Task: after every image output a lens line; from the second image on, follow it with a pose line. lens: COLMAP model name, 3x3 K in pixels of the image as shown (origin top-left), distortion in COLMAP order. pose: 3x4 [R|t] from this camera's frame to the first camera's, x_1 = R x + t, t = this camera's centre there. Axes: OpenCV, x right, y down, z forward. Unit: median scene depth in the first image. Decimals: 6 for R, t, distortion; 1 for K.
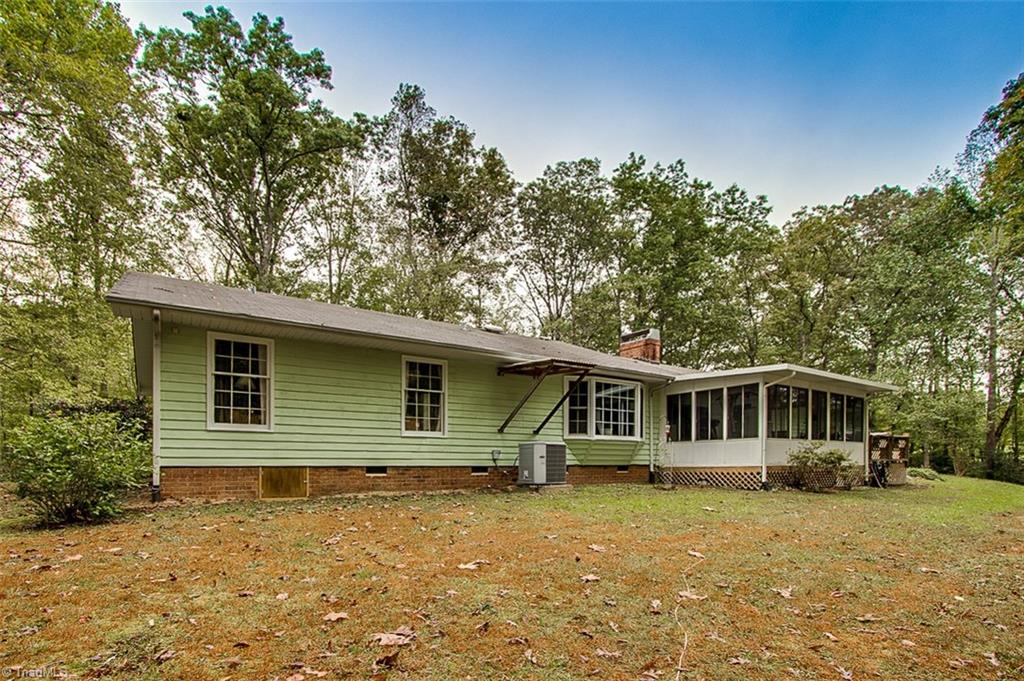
lens RADIAL K [[463.8, 0, 512.0], [0, 463.8, 340.5], [0, 0, 1]] dist [-0.000269, 0.000052]
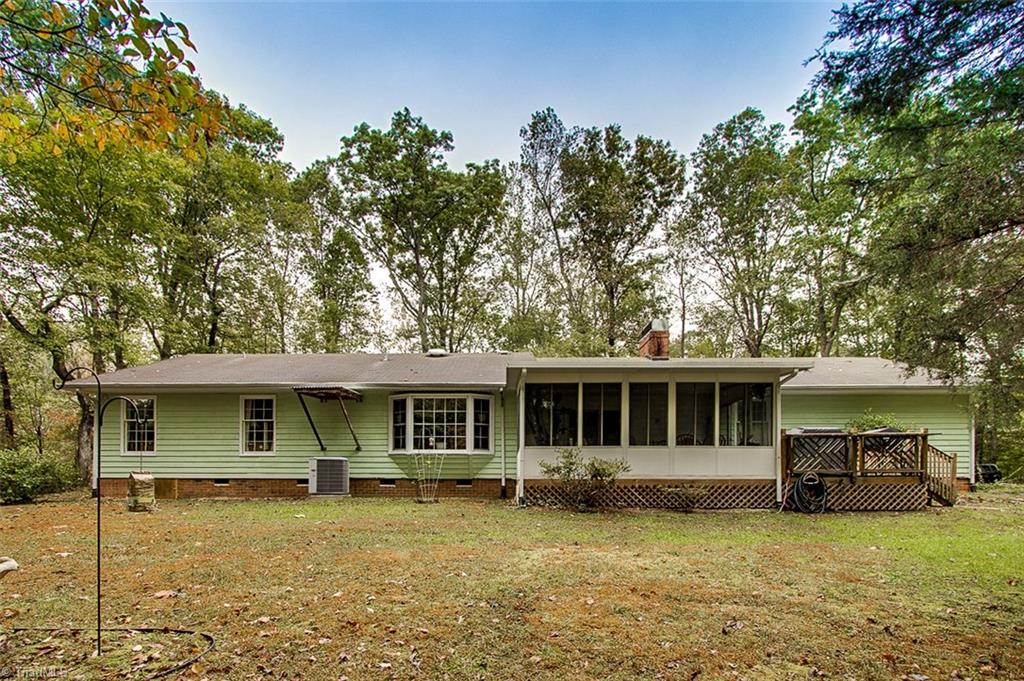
lens RADIAL K [[486.5, 0, 512.0], [0, 486.5, 340.5], [0, 0, 1]] dist [-0.000904, 0.000007]
pose [[0.838954, -0.150232, -0.523055, 1.029653], [0.136558, 0.988505, -0.064886, 0.064011], [0.526791, -0.016991, 0.849825, 0.194163]]
